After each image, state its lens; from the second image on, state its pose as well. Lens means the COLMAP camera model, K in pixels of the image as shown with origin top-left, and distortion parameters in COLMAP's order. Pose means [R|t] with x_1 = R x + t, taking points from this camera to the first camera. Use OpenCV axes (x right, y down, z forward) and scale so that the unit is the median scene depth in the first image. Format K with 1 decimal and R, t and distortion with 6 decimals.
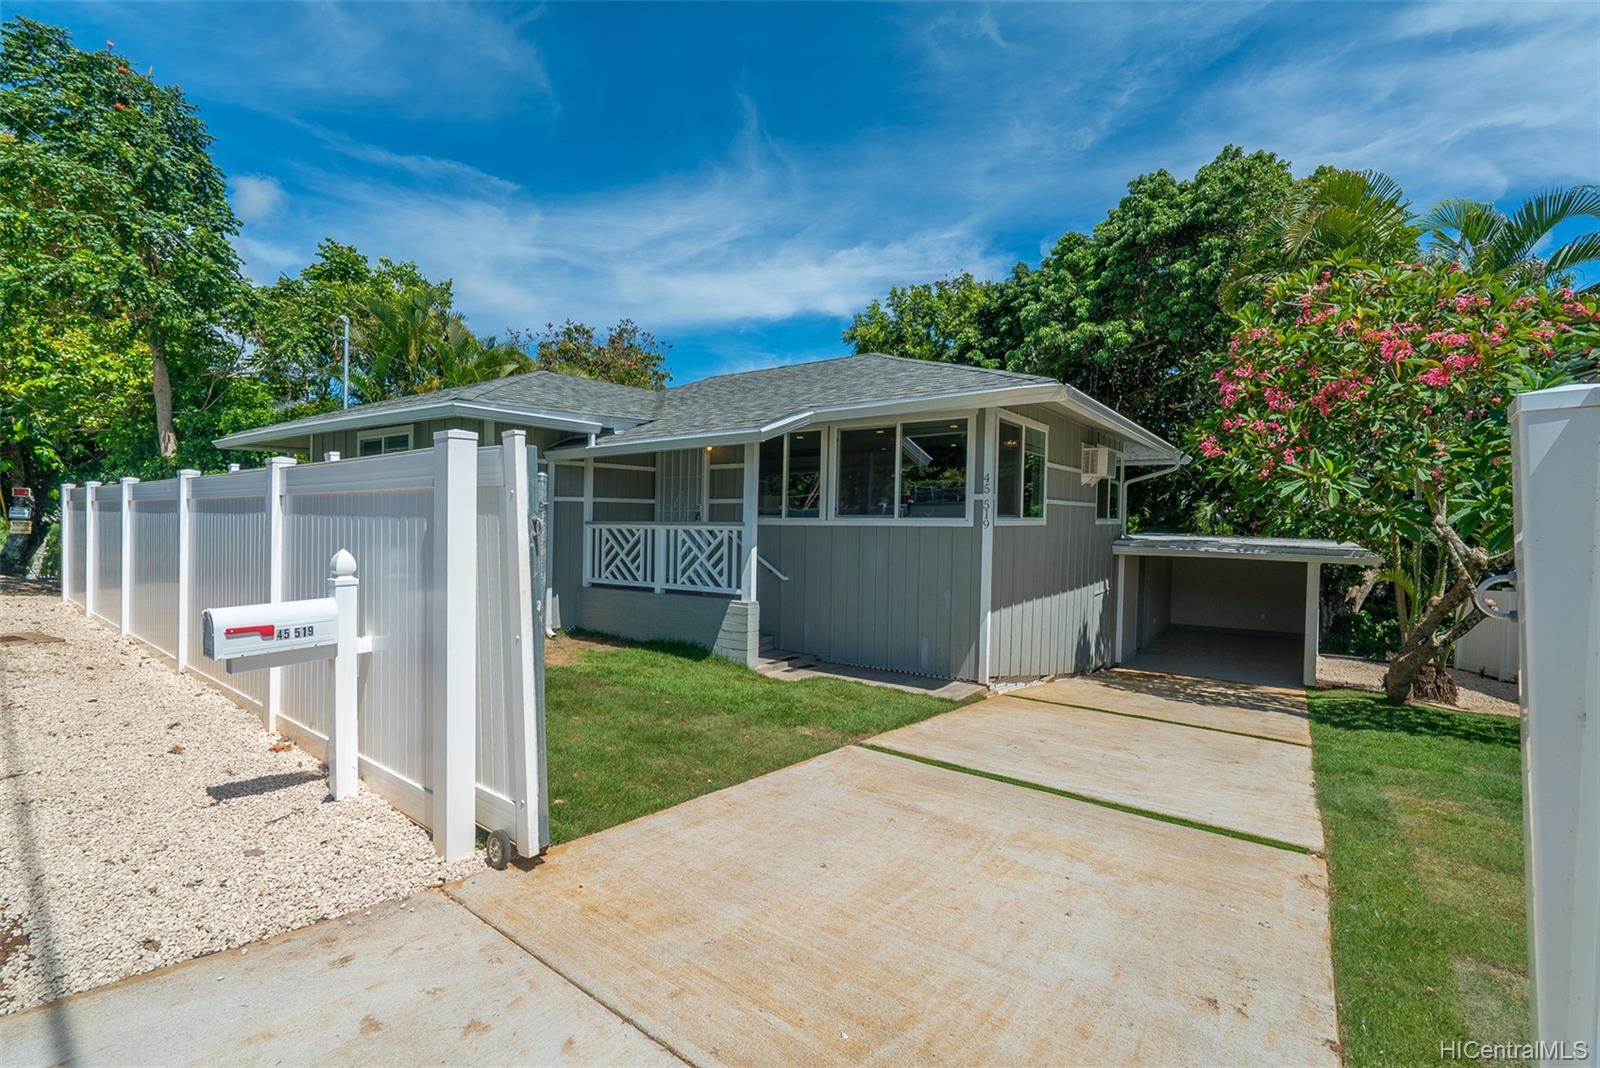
lens RADIAL K [[706.1, 0, 795.0], [0, 706.1, 520.8], [0, 0, 1]] dist [-0.001623, -0.000144]
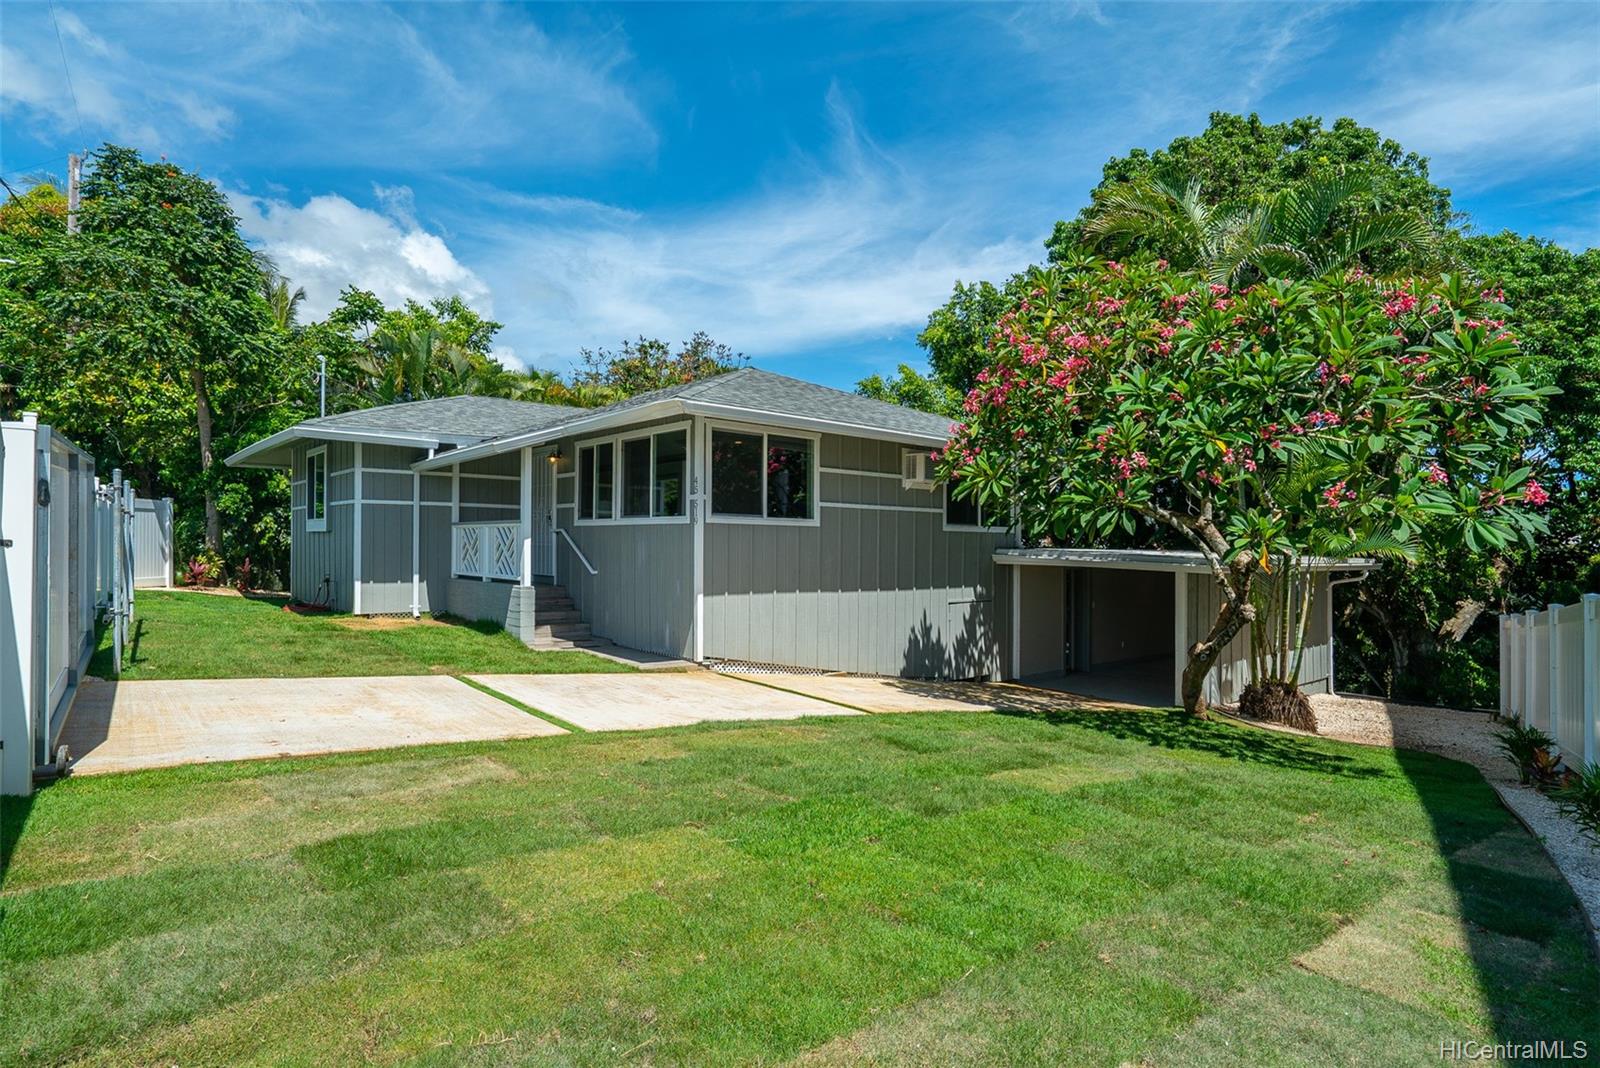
lens RADIAL K [[803.4, 0, 786.5], [0, 803.4, 538.5], [0, 0, 1]] dist [0.001164, 0.000837]
pose [[0.972198, 0.006426, -0.234072, 0.643103], [-0.009246, 0.999897, -0.010950, 0.041524], [0.233977, 0.012810, 0.972158, -0.211848]]
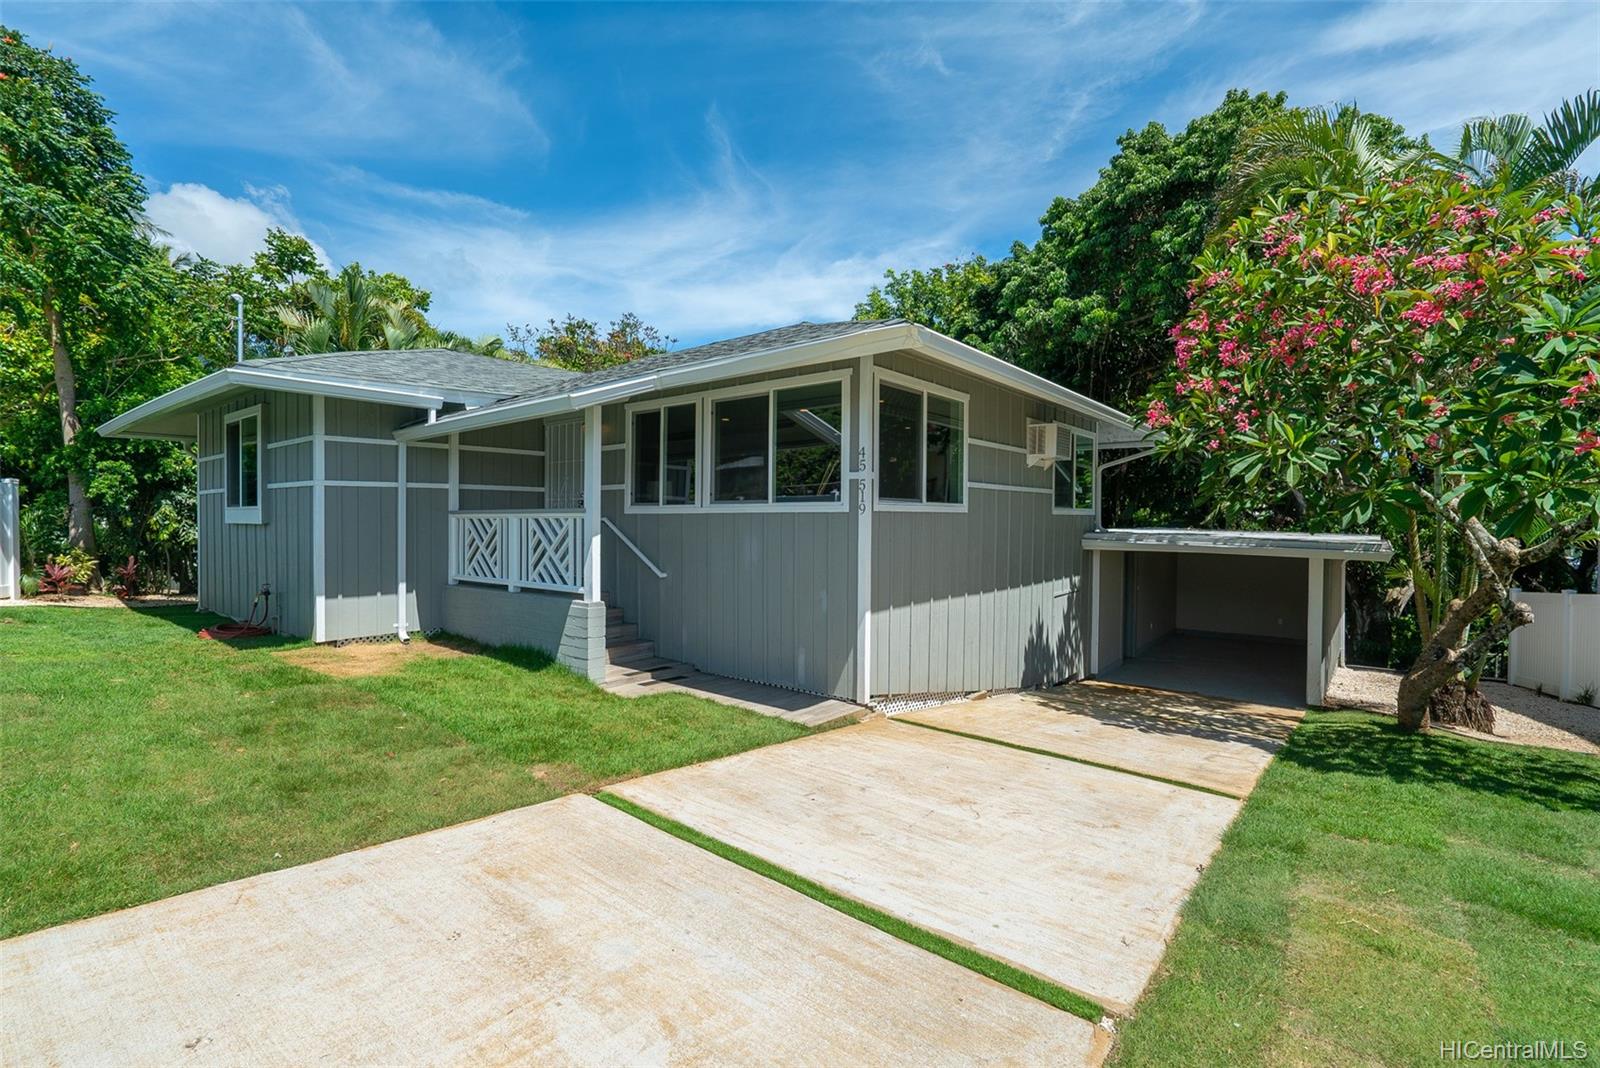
lens RADIAL K [[706.1, 0, 785.9], [0, 706.1, 508.4], [0, 0, 1]] dist [-0.001623, -0.000144]
pose [[0.997801, -0.003770, -0.066173, 0.210977], [0.002708, 0.999866, -0.016125, 0.015140], [0.066225, 0.015910, 0.997678, 0.152929]]
